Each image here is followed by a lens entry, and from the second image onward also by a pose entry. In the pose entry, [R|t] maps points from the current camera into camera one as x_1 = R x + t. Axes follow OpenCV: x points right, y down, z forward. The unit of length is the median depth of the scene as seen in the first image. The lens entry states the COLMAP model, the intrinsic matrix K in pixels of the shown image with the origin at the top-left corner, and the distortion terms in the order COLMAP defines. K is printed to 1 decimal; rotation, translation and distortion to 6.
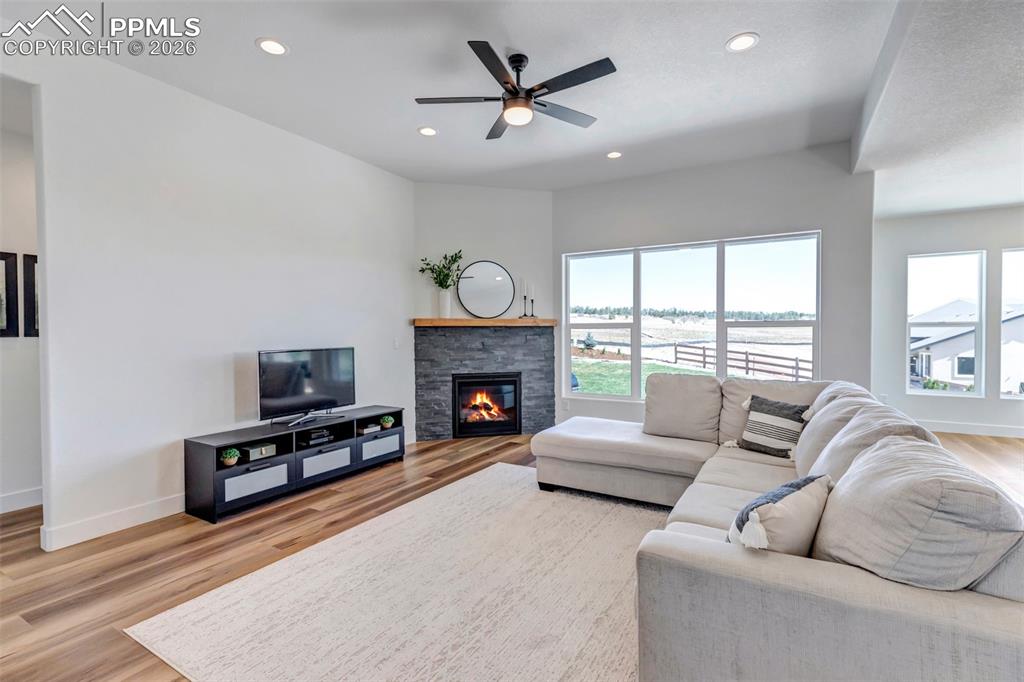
lens RADIAL K [[471.1, 0, 520.2], [0, 471.1, 337.2], [0, 0, 1]] dist [0.001343, -0.000212]
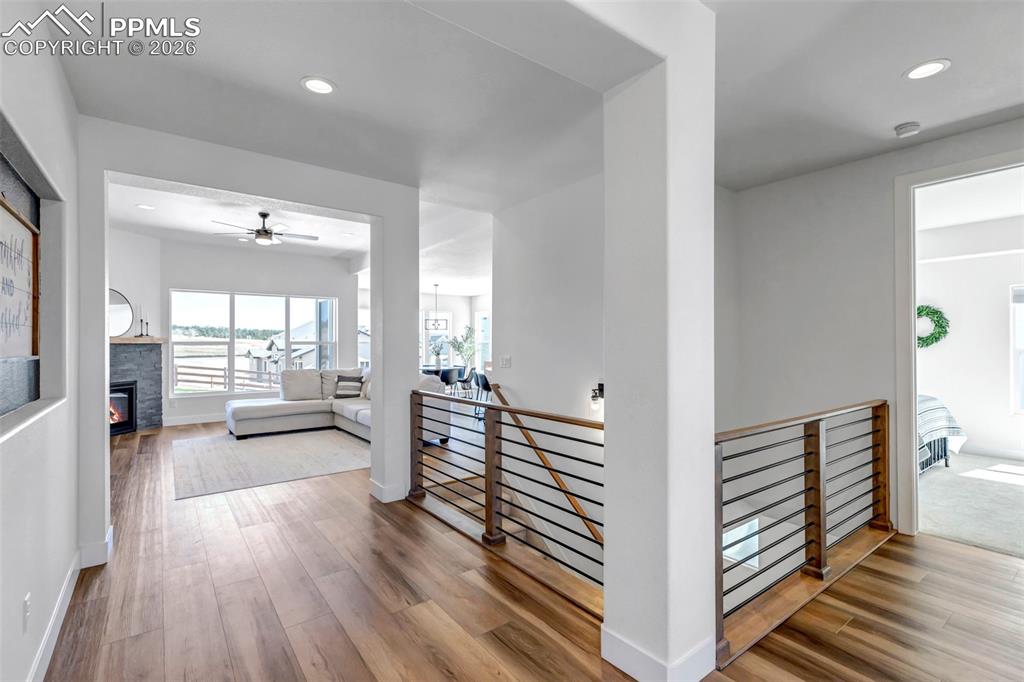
lens RADIAL K [[471.1, 0, 515.9], [0, 471.1, 340.4], [0, 0, 1]] dist [0.001343, -0.000212]
pose [[0.405511, 0.003142, 0.914085, -0.727836], [0.014217, 0.999851, -0.009744, -0.005457], [-0.913980, 0.016947, 0.405406, -0.412880]]
